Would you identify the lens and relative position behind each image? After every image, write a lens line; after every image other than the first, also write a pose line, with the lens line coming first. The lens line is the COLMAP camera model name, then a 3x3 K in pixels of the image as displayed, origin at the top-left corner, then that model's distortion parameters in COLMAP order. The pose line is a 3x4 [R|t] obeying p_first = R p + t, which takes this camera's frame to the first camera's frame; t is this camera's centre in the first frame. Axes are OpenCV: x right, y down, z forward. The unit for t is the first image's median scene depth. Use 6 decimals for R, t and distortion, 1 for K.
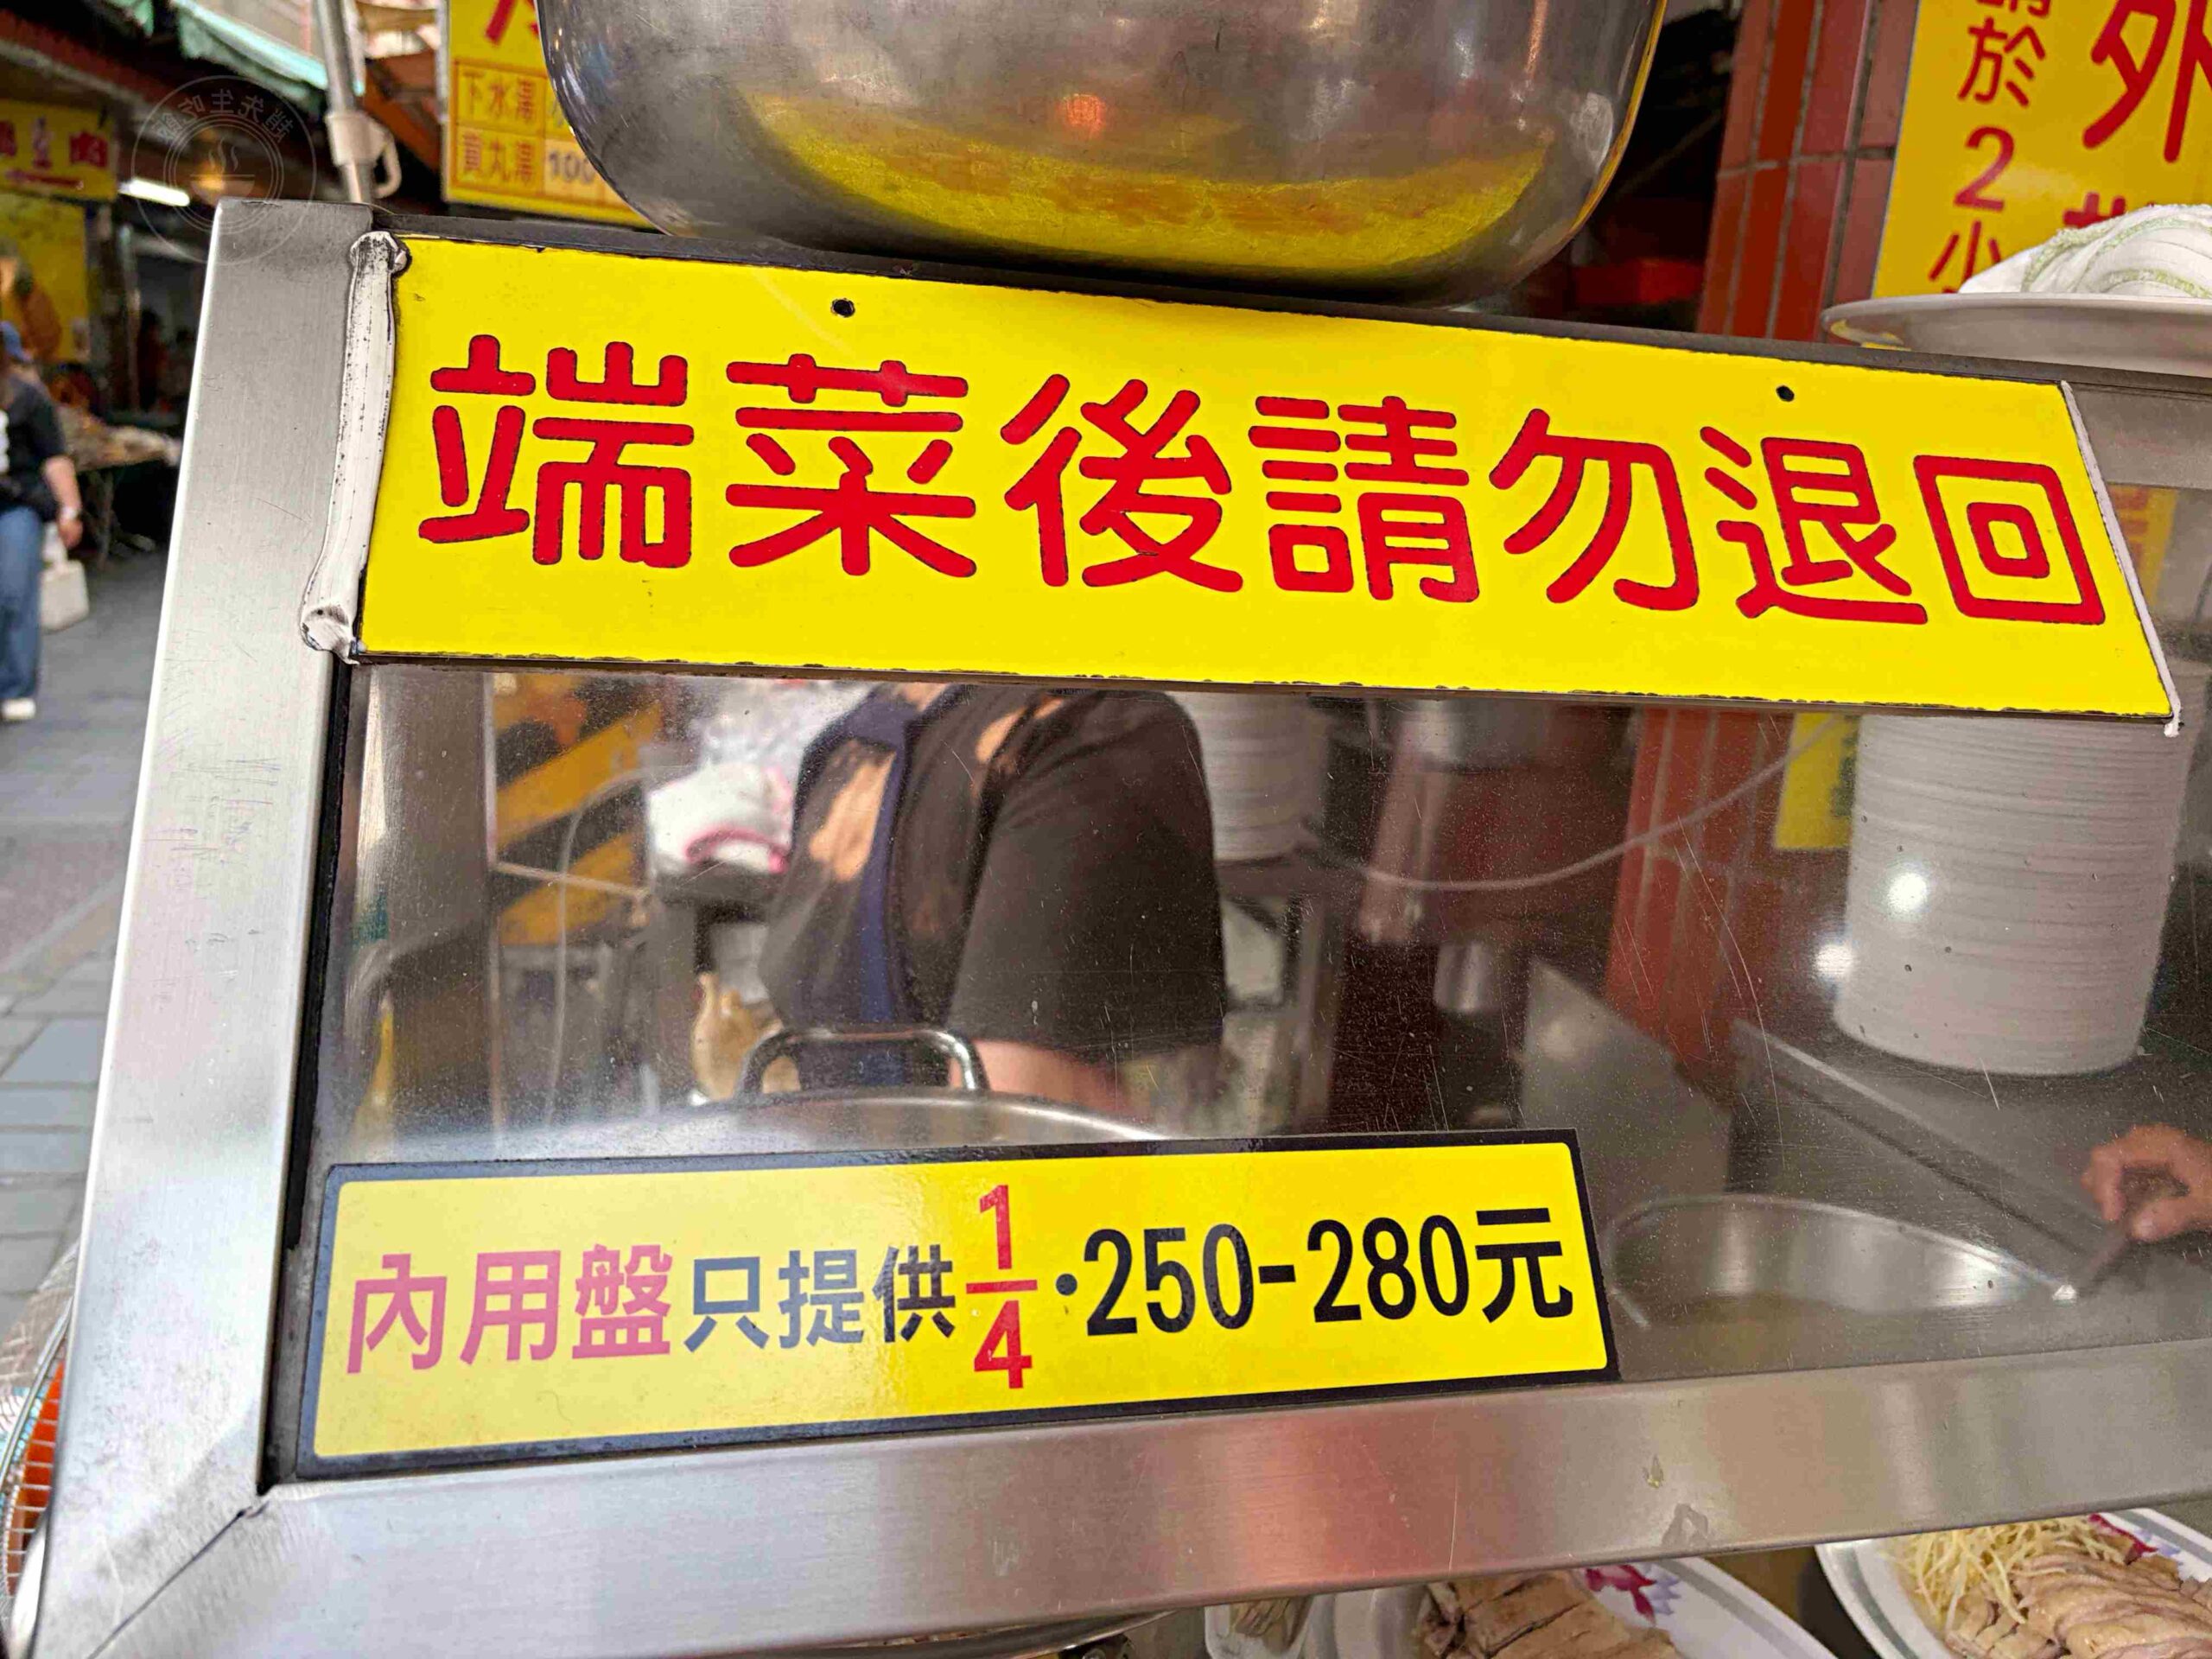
lens RADIAL K [[1672.3, 0, 1106.3], [0, 1672.3, 824.2], [0, 0, 1]] dist [-0.044610, 0.018172]
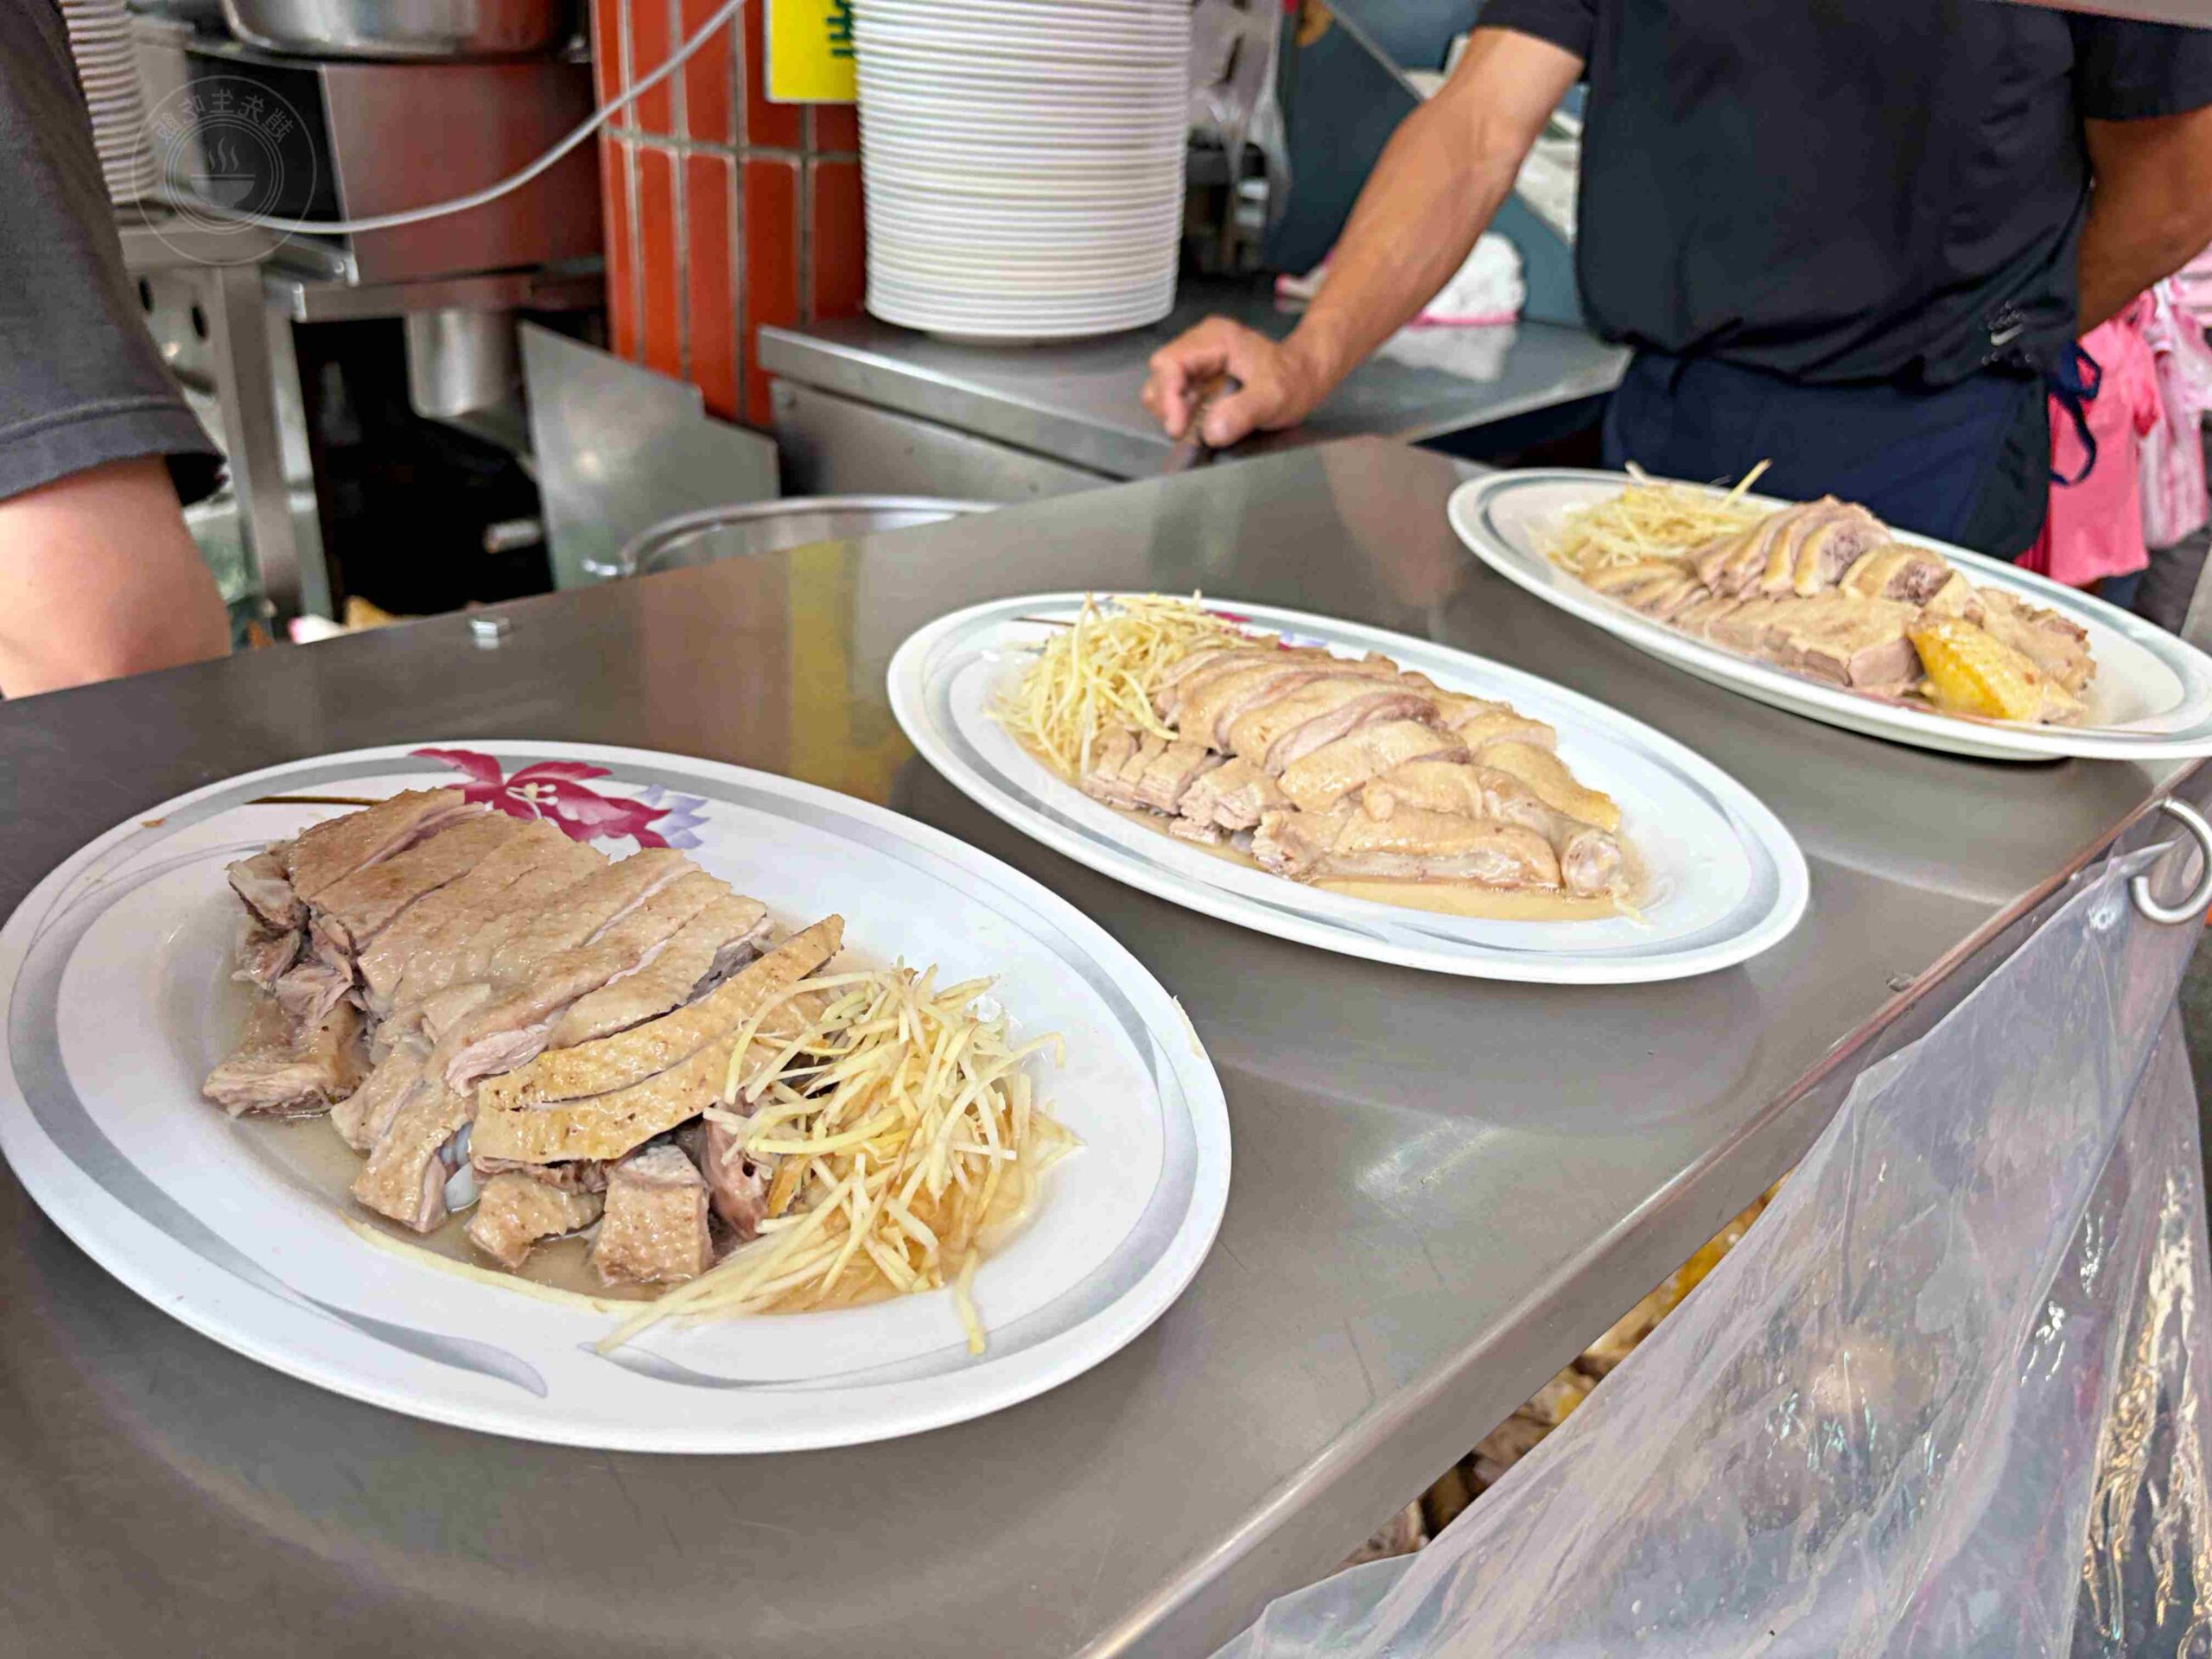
lens RADIAL K [[1672.3, 0, 1112.8], [0, 1672.3, 832.0], [0, 0, 1]] dist [-0.044610, 0.018172]
pose [[0.847191, -0.237896, 0.475051, 0.172048], [0.093241, 0.946846, 0.307879, 0.286745], [-0.523043, -0.216538, 0.824341, 0.387432]]
